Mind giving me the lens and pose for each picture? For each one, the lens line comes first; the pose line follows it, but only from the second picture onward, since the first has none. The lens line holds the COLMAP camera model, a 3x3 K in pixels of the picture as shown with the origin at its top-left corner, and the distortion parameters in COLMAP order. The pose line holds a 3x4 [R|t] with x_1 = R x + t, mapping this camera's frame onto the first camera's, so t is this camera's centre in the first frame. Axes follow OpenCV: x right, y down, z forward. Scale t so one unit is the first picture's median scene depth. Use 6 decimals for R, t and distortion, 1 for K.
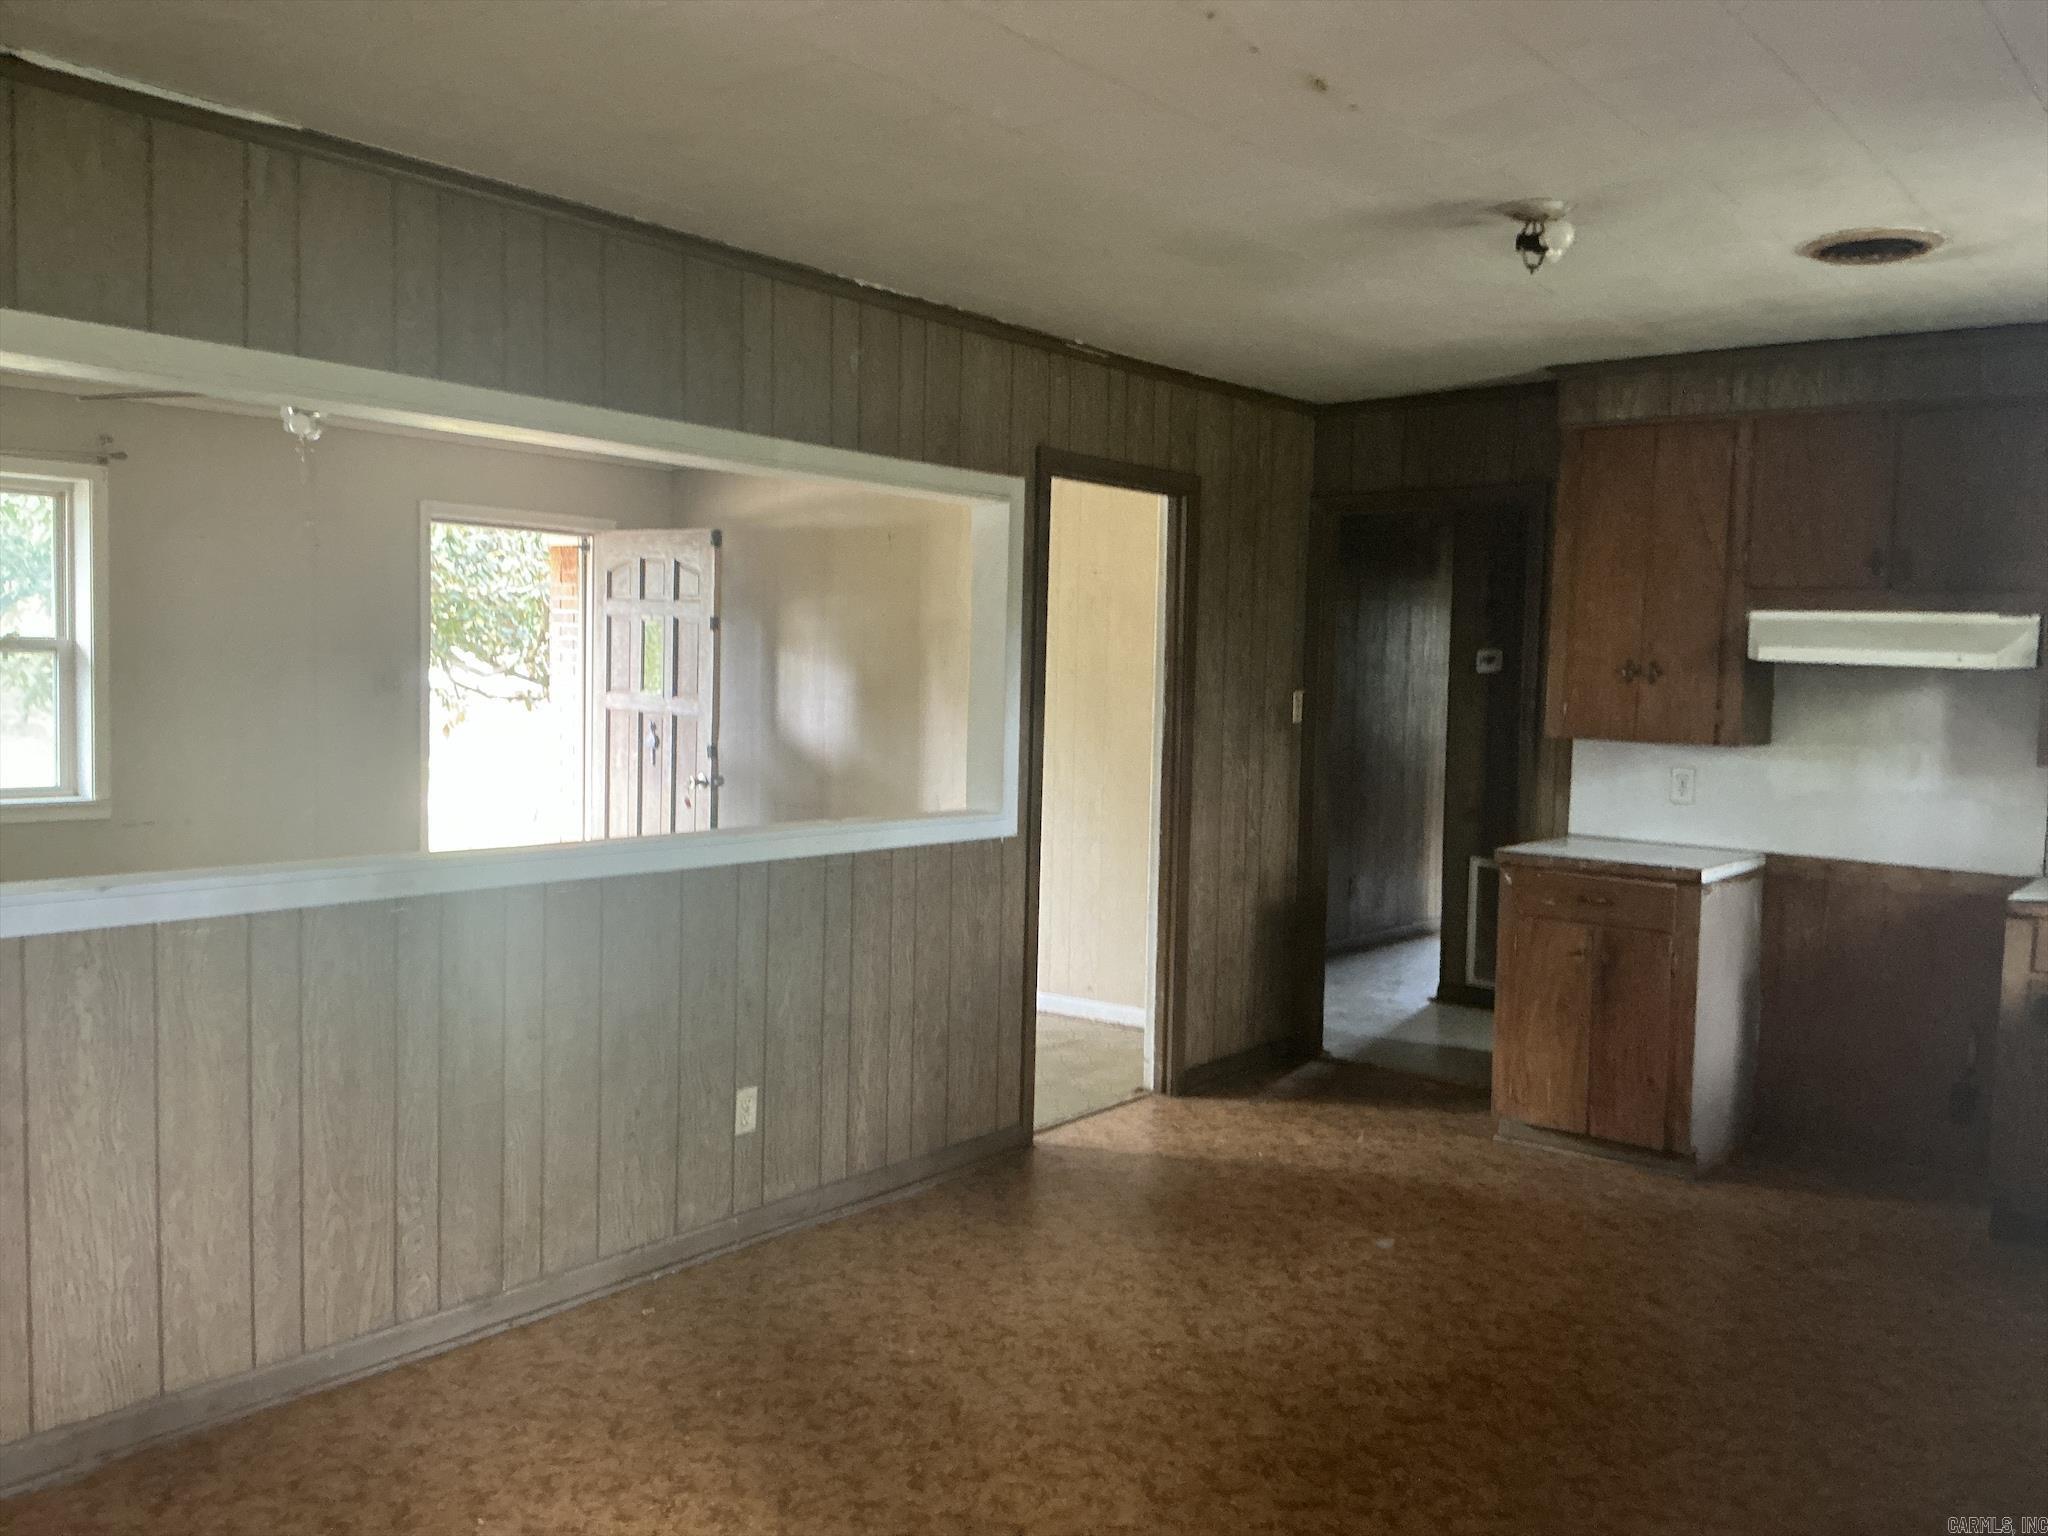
lens RADIAL K [[1718.1, 0, 1003.7], [0, 1718.1, 775.2], [0, 0, 1]] dist [0.090865, -0.175440]
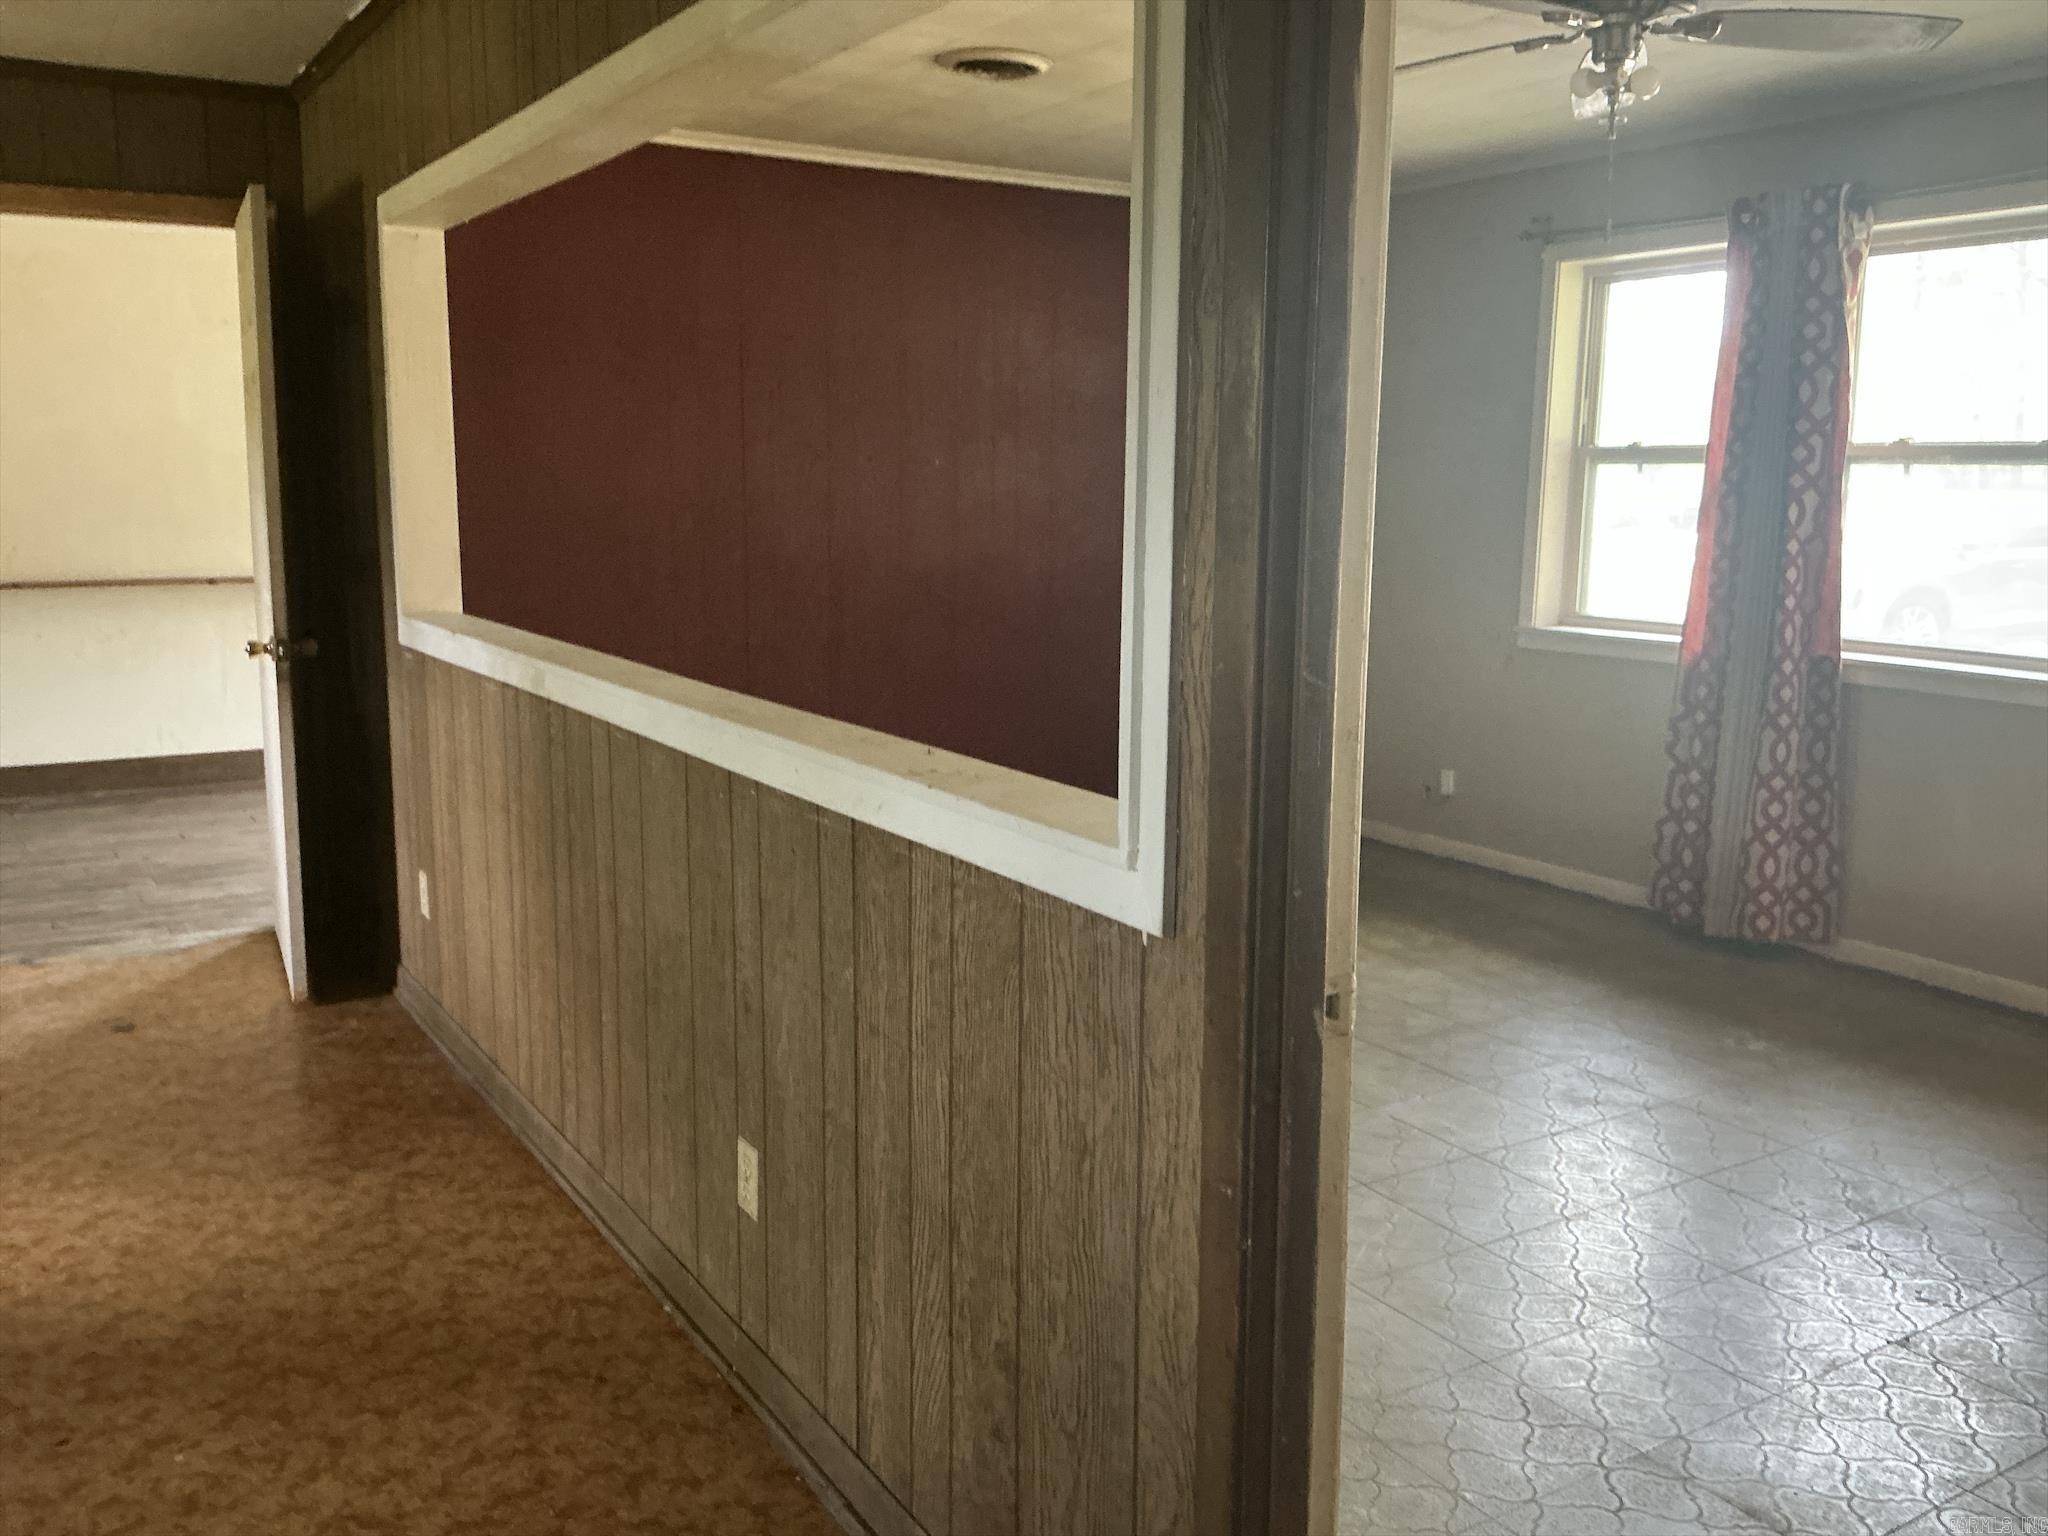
lens RADIAL K [[1718.1, 0, 1032.9], [0, 1718.1, 768.2], [0, 0, 1]] dist [0.090865, -0.175440]
pose [[-0.336807, 0.132608, -0.932189, 0.360936], [-0.074822, 0.983133, 0.166888, -0.054503], [0.938596, 0.125957, -0.321204, 1.271639]]
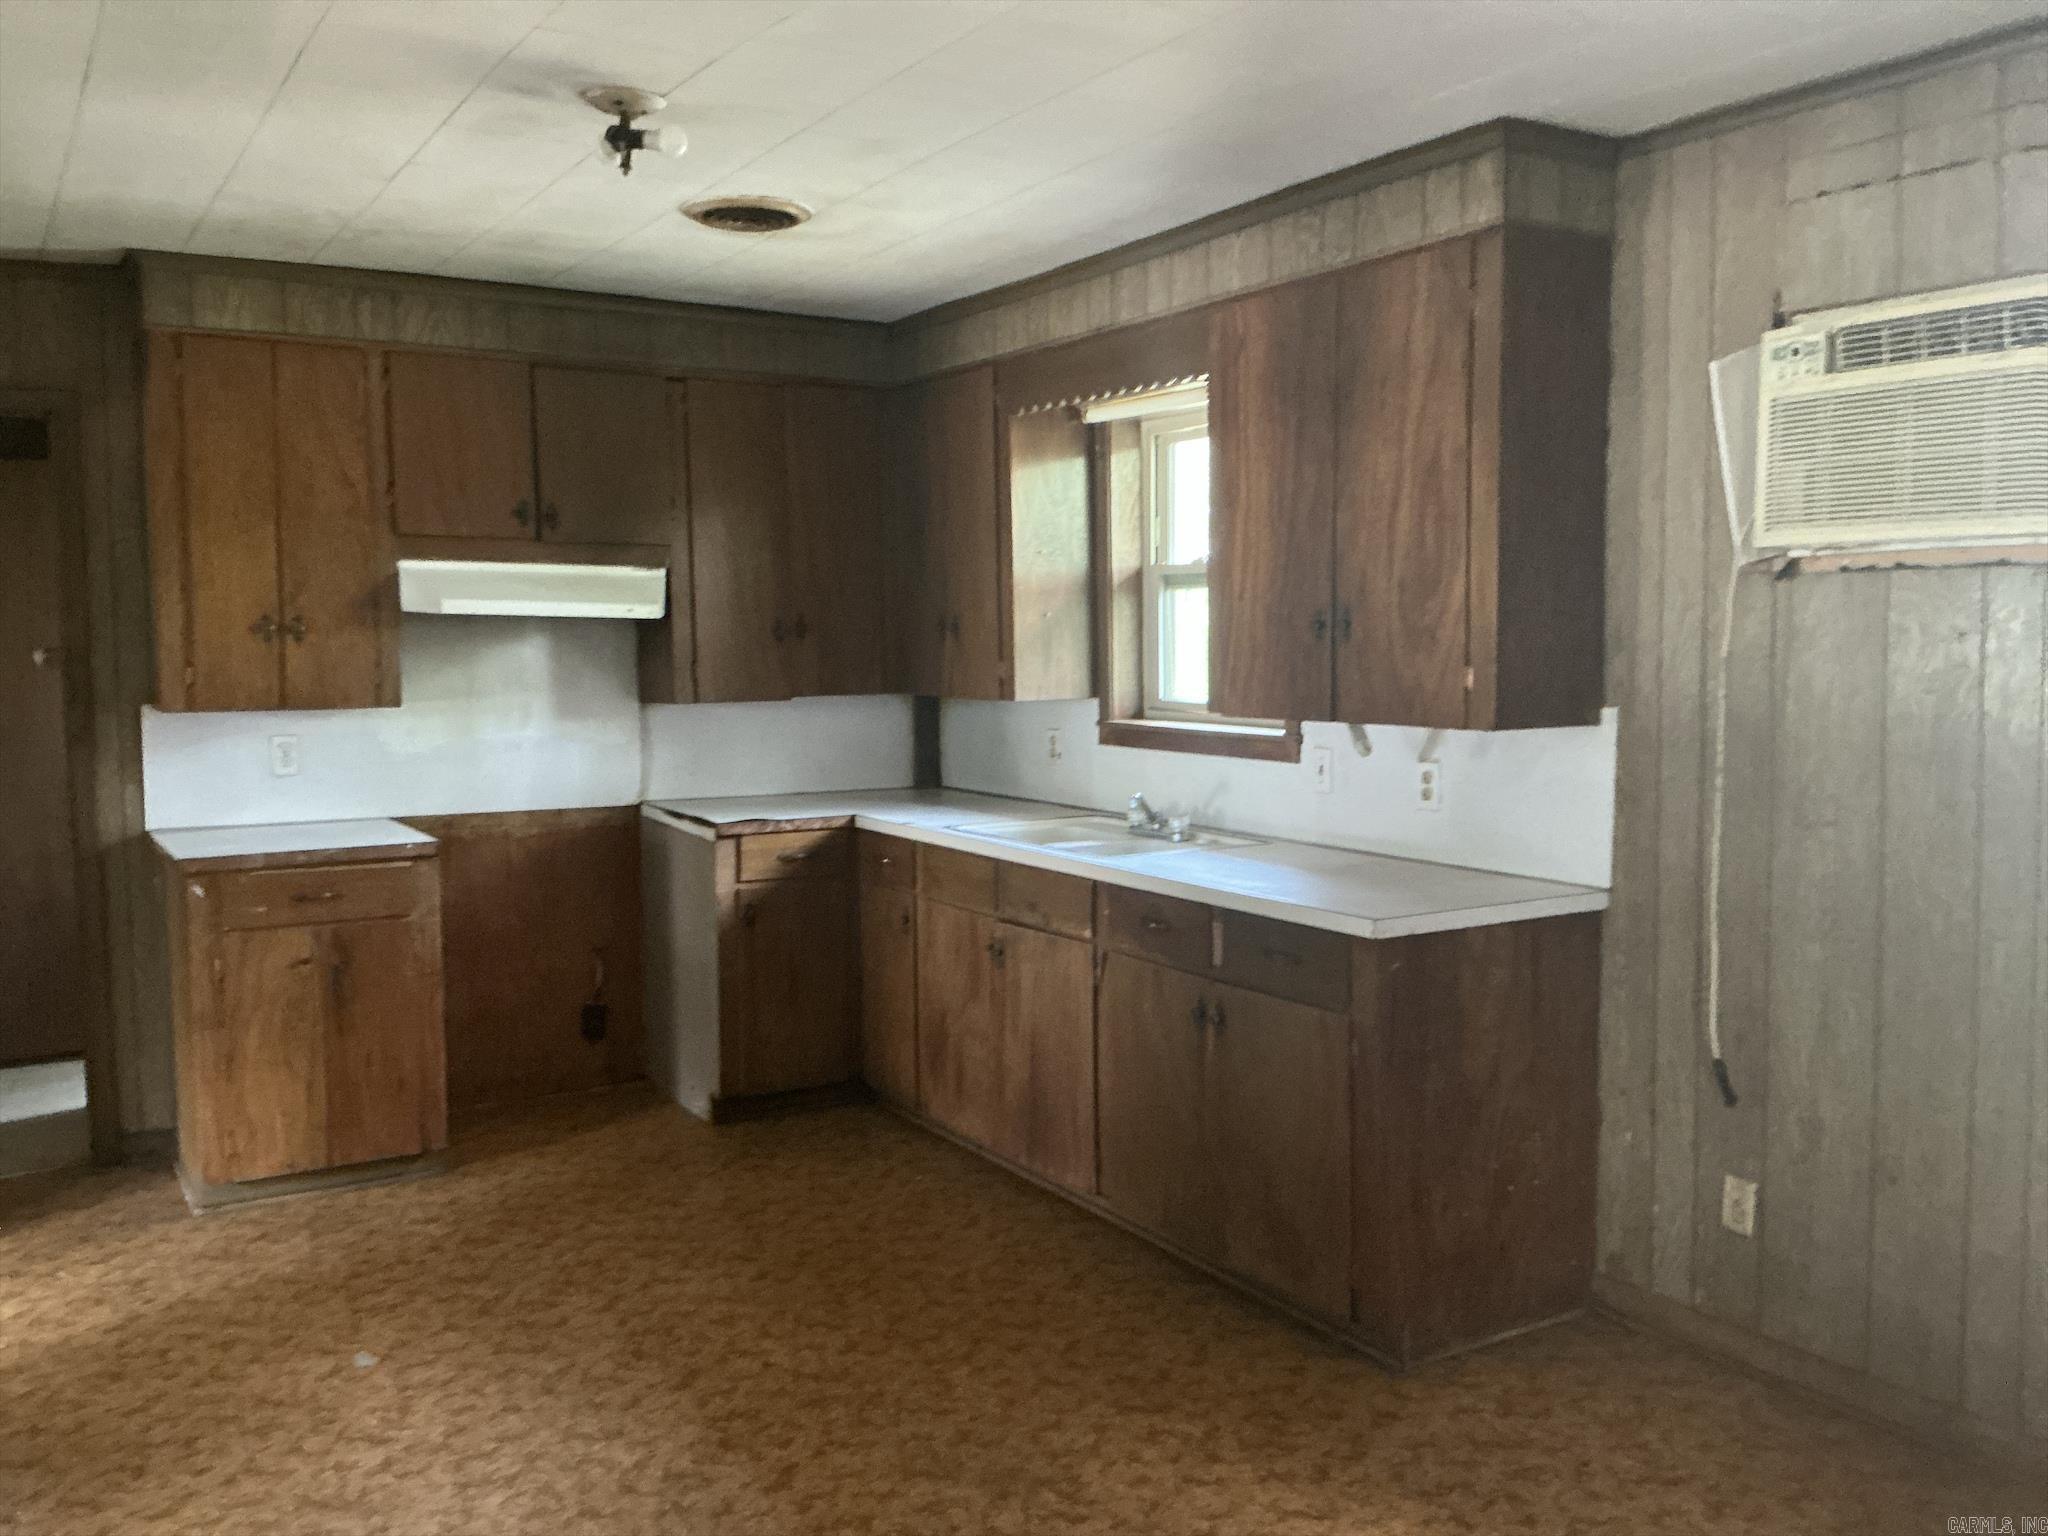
lens RADIAL K [[1718.1, 0, 1033.6], [0, 1718.1, 780.7], [0, 0, 1]] dist [0.090865, -0.175440]
pose [[0.331190, -0.113022, 0.936771, -0.406484], [0.075990, 0.992770, 0.092913, -0.045256], [-0.940499, 0.040414, 0.337384, 0.446680]]
